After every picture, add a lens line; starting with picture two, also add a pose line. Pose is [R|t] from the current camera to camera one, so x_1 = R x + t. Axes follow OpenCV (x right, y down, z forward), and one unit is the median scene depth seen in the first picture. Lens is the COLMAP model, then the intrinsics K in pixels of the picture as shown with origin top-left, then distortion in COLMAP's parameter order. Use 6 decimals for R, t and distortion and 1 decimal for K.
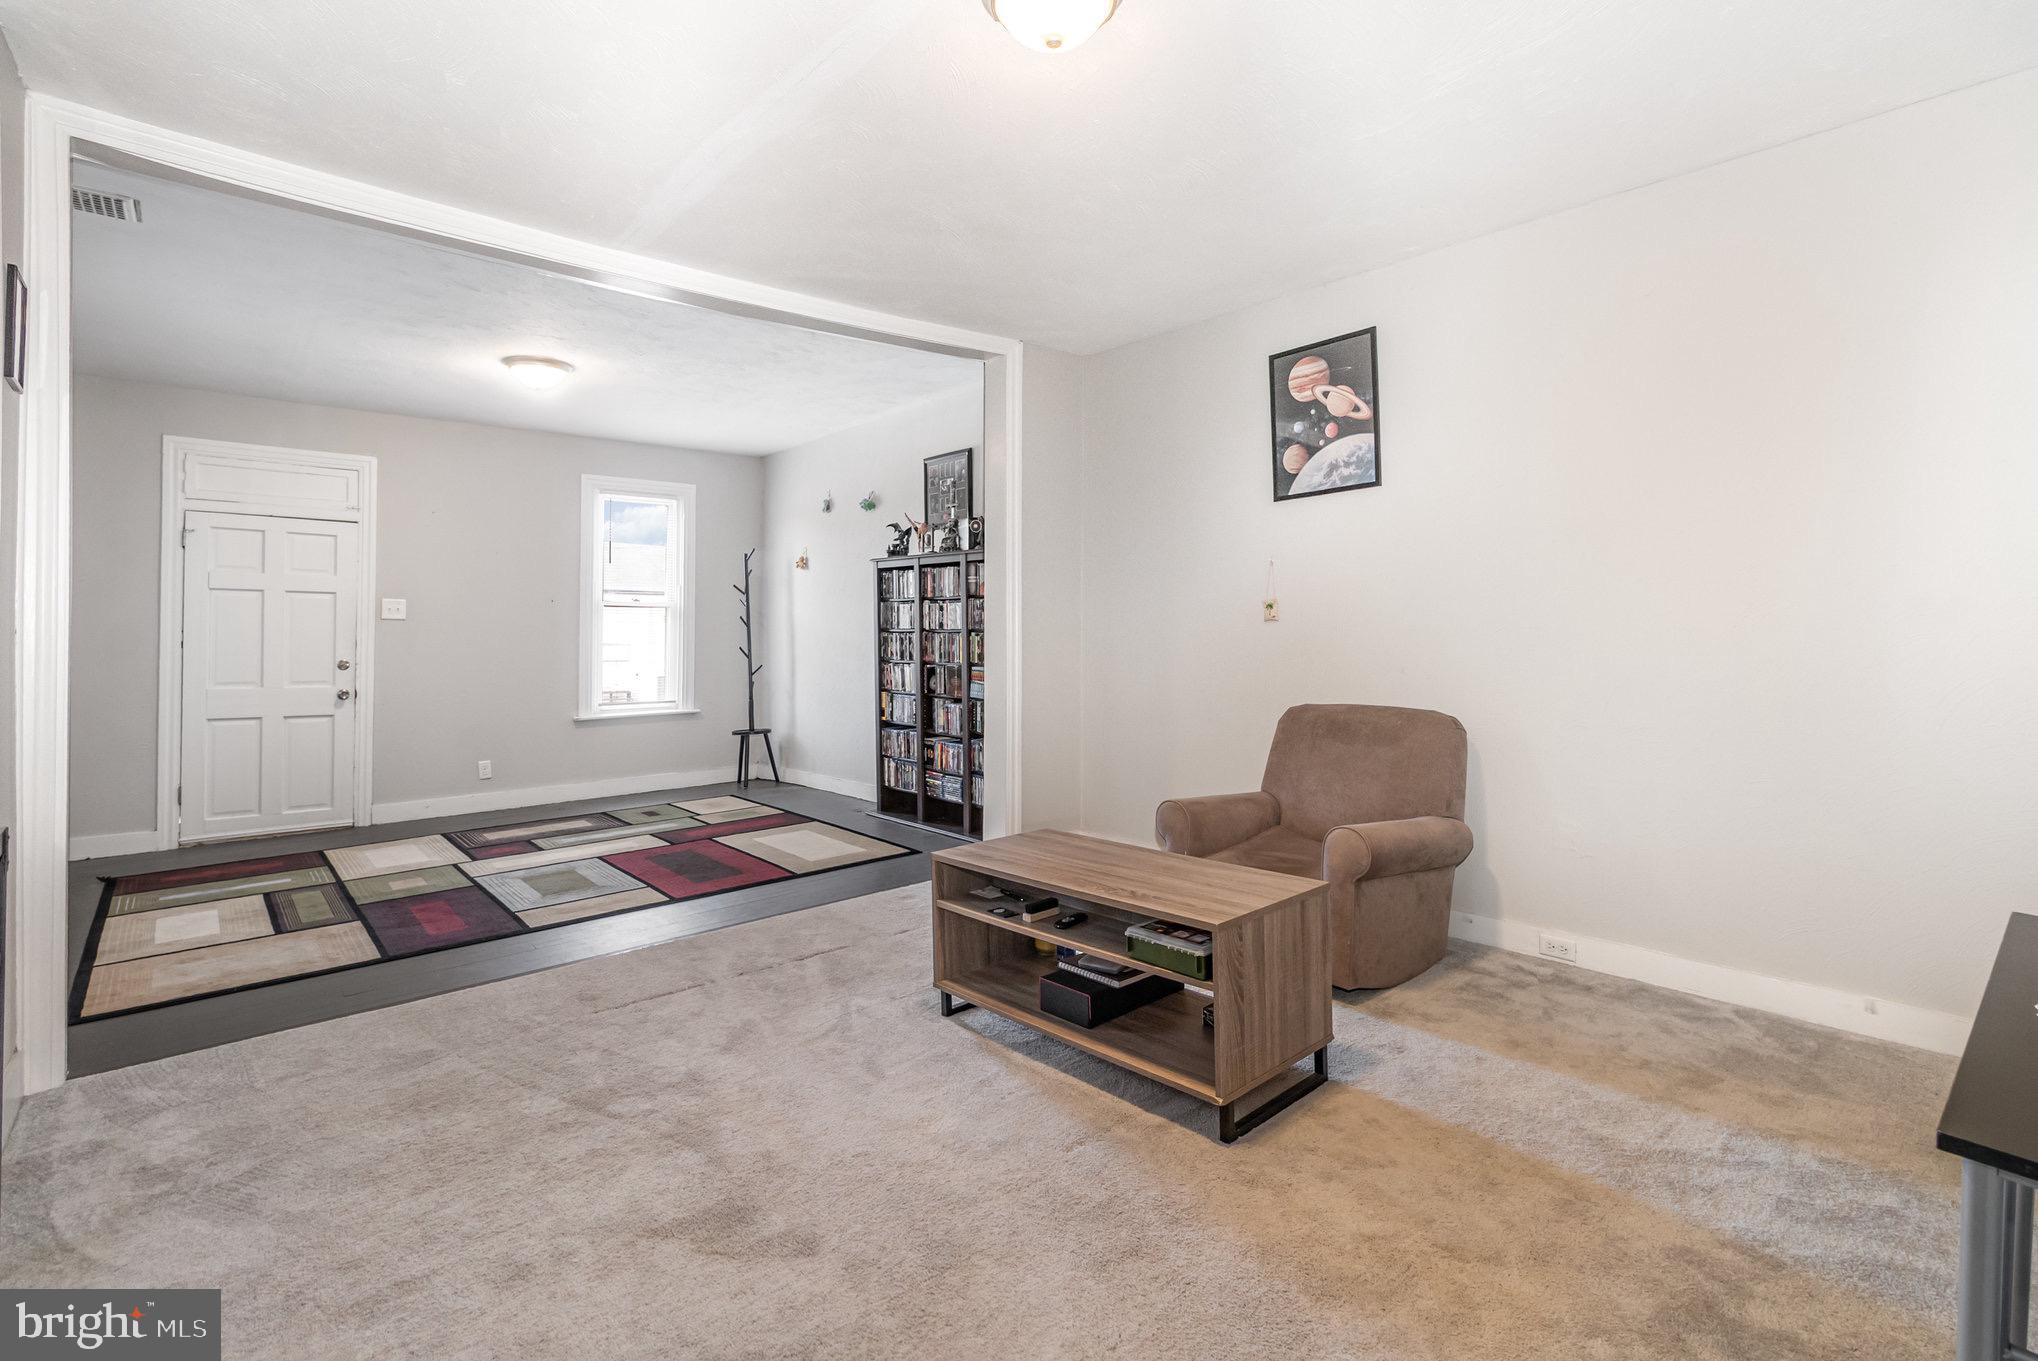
lens RADIAL K [[938.7, 0, 1016.4], [0, 938.7, 622.4], [0, 0, 1]] dist [0.002824, 0.000326]
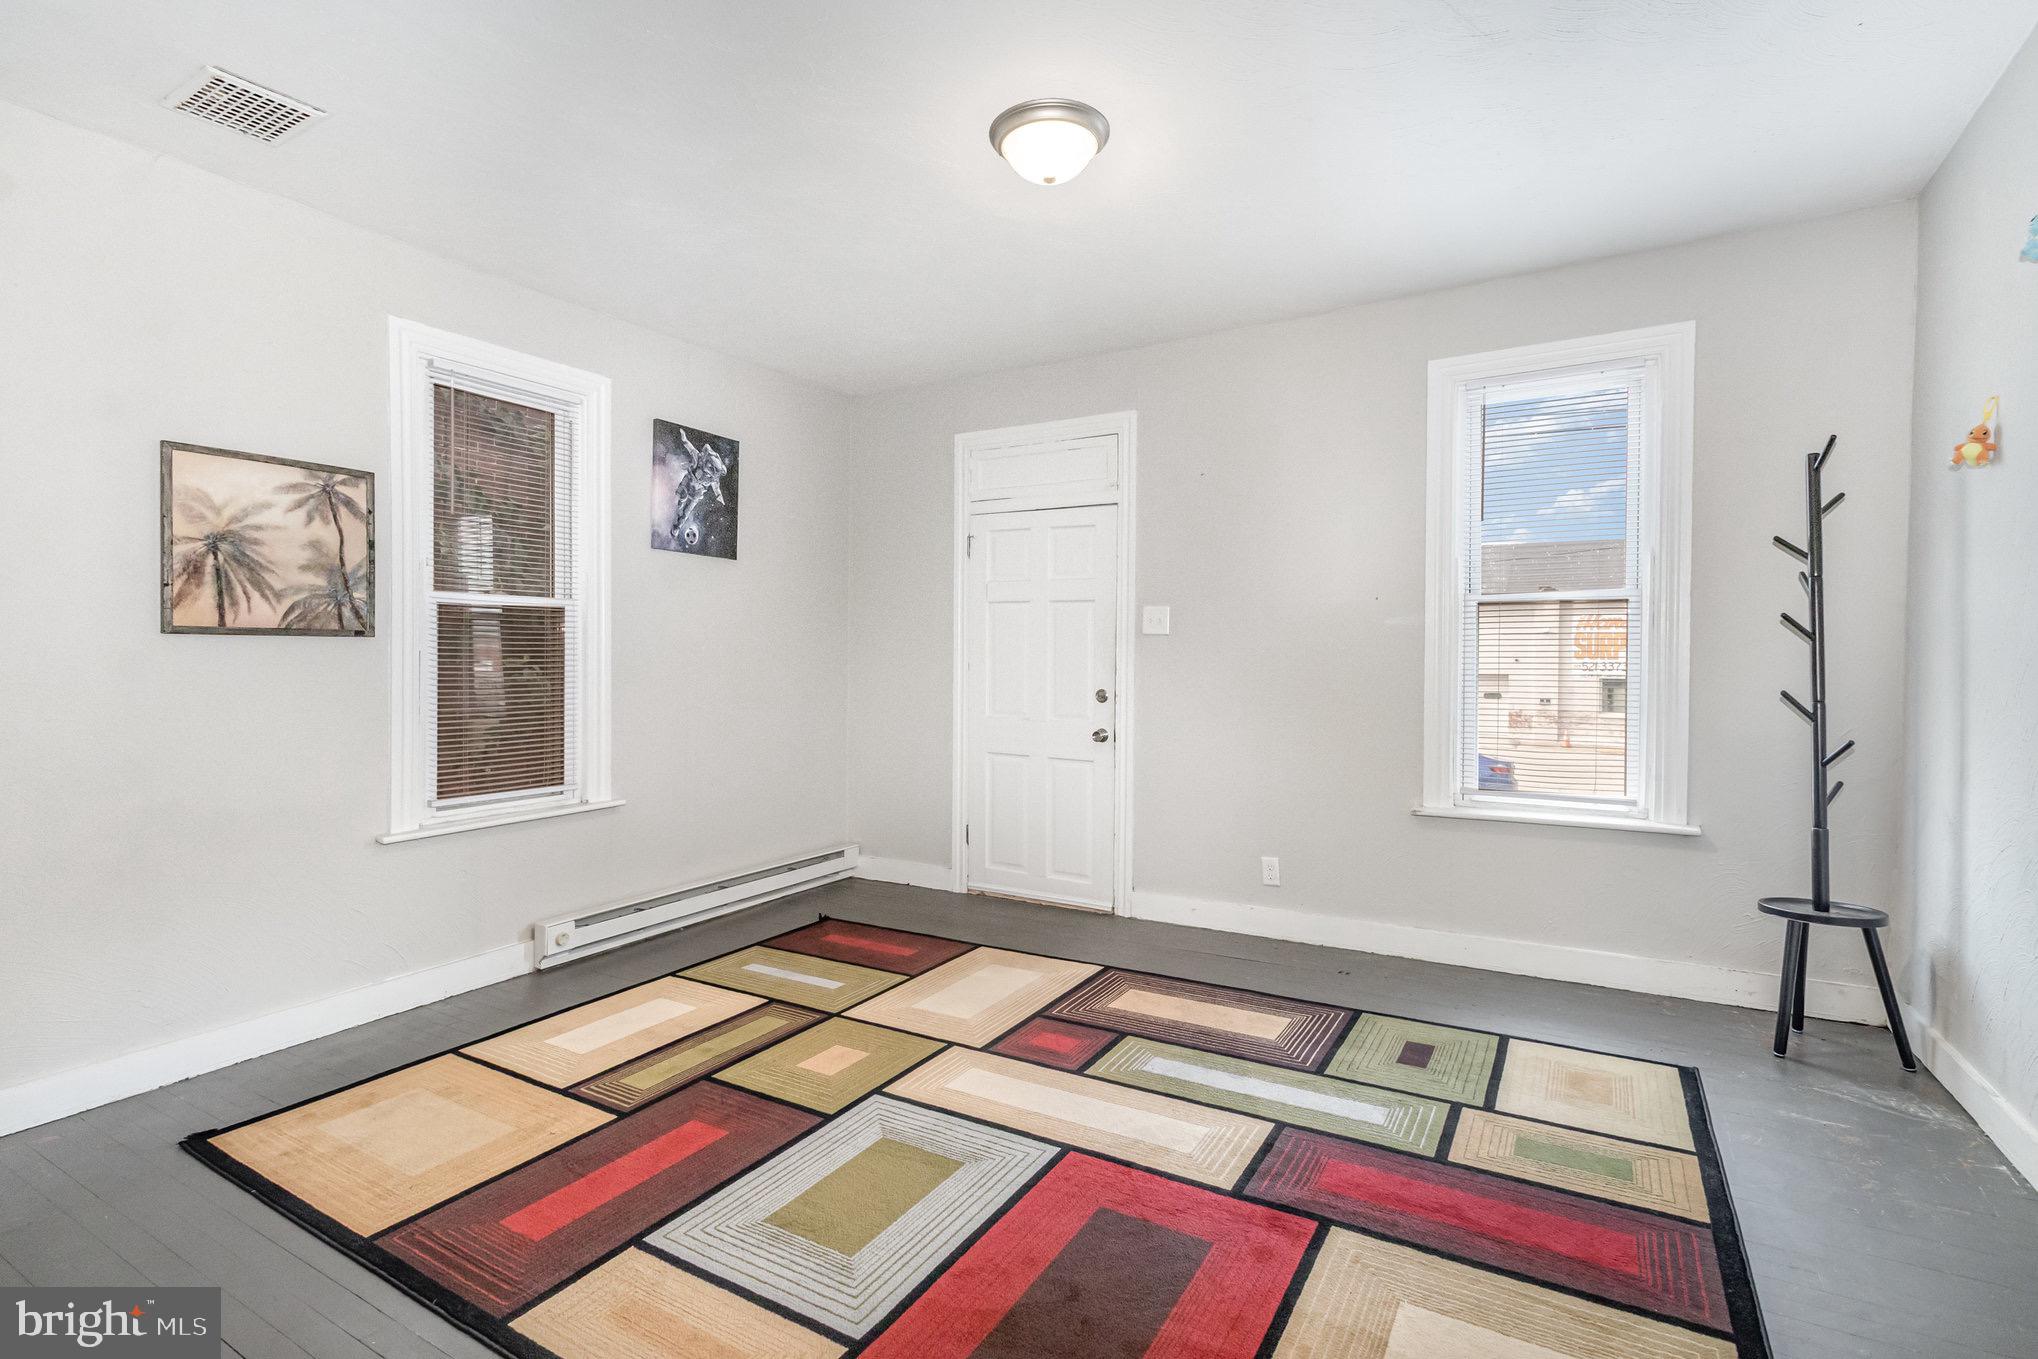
lens RADIAL K [[931.5, 0, 1016.4], [0, 931.5, 654.5], [0, 0, 1]] dist [0.000701, -0.000101]
pose [[0.328779, 0.002693, -0.944403, -0.035478], [0.007055, 0.999961, 0.005308, 0.007428], [0.944380, -0.008408, 0.328748, 0.683792]]
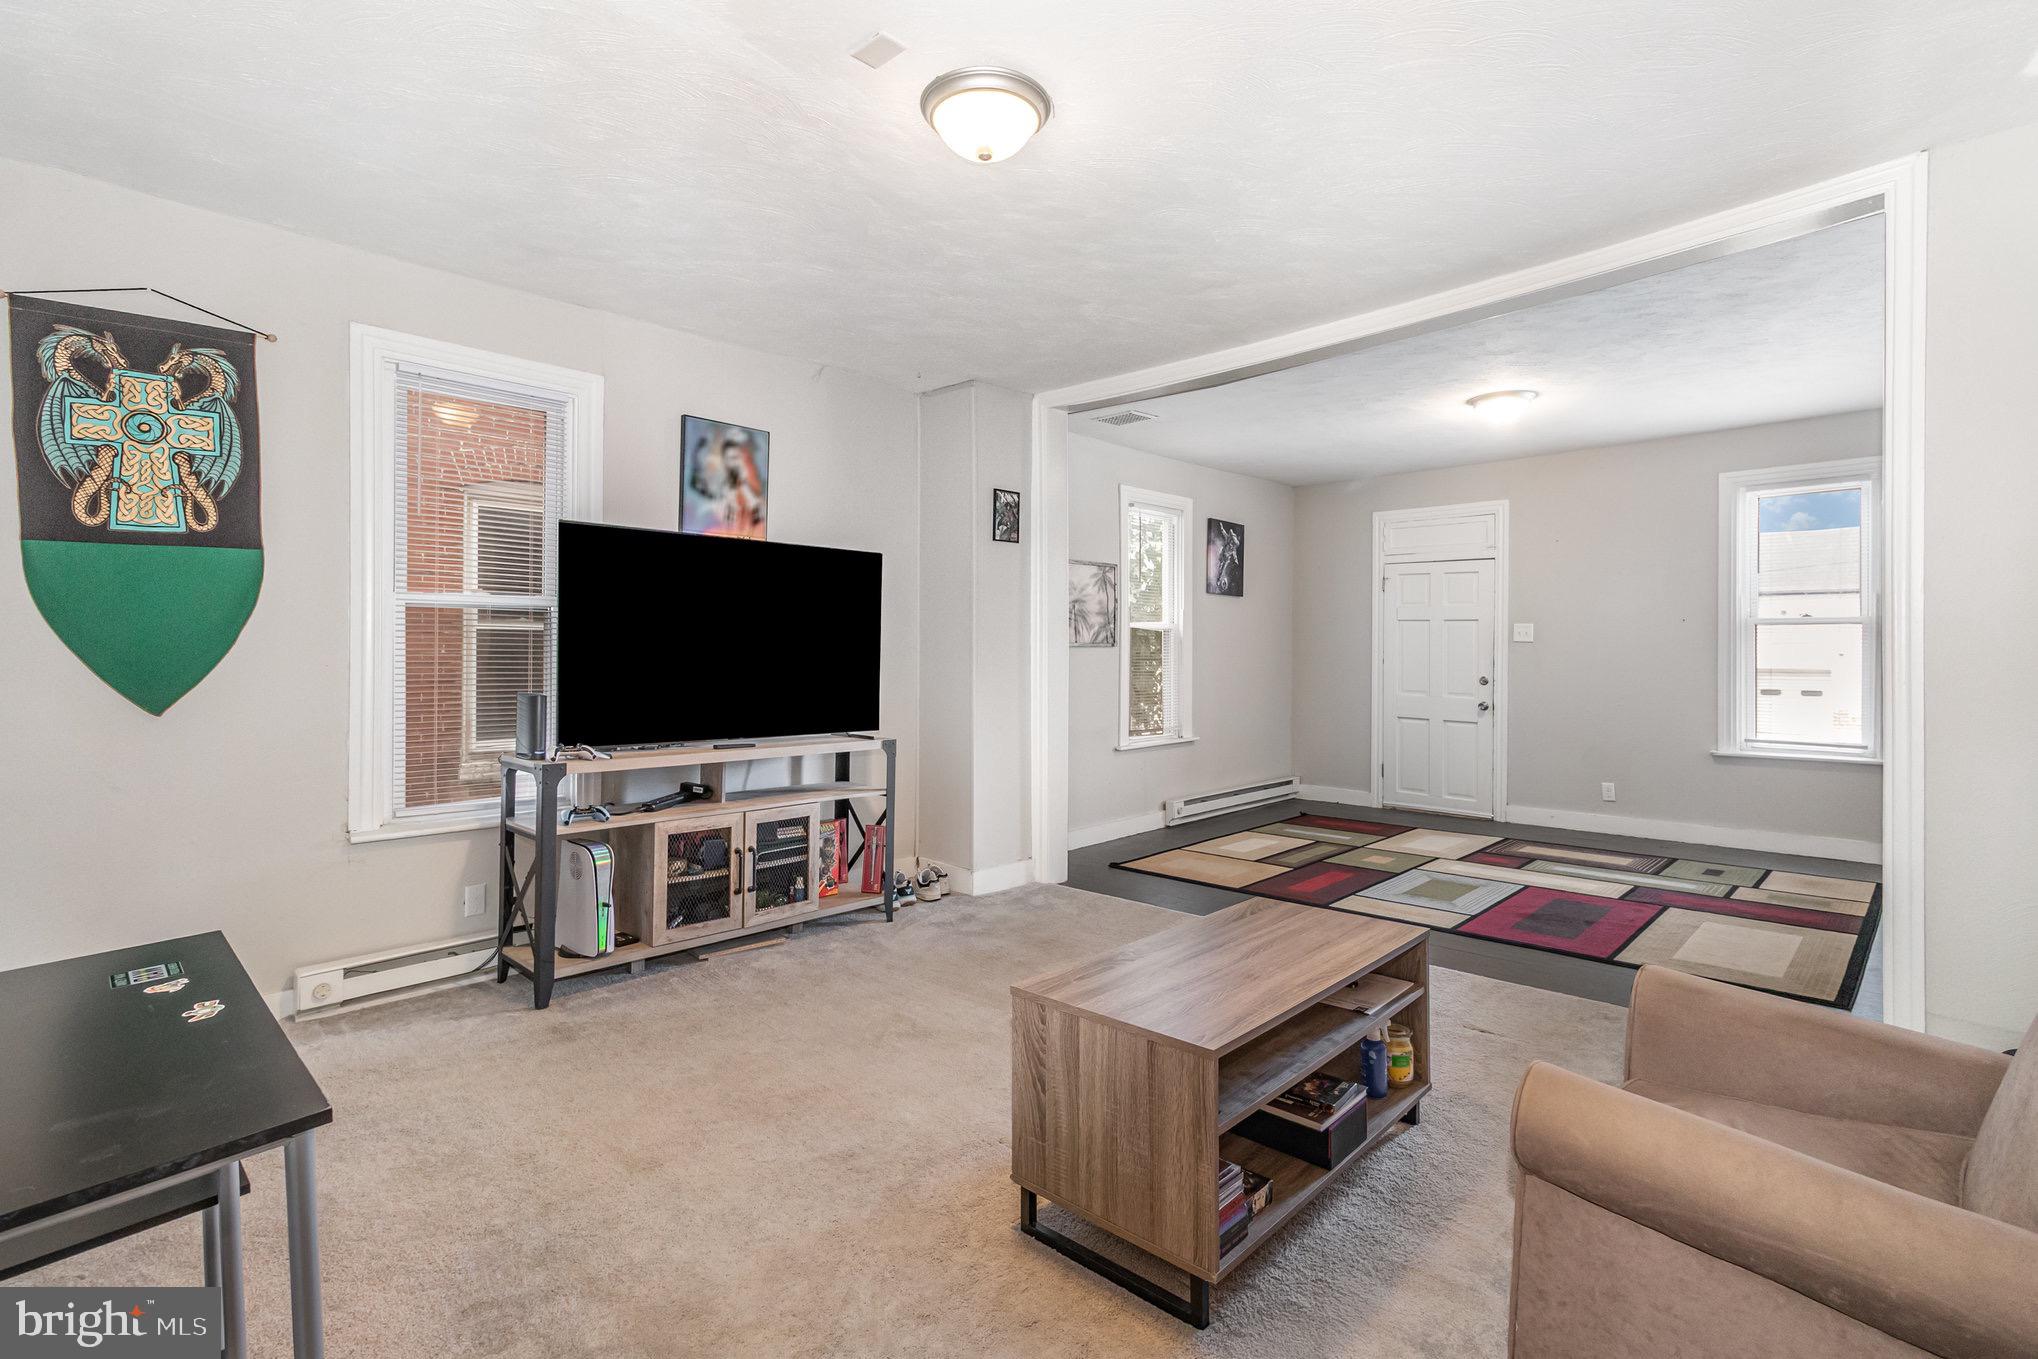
lens RADIAL K [[928.7, 0, 1025.3], [0, 928.7, 639.4], [0, 0, 1]] dist [-0.000238, 0.000128]
pose [[0.104005, -0.004588, -0.994566, 0.378533], [0.008452, 0.999957, -0.003729, -0.007391], [0.994541, -0.008018, 0.104039, 0.304032]]
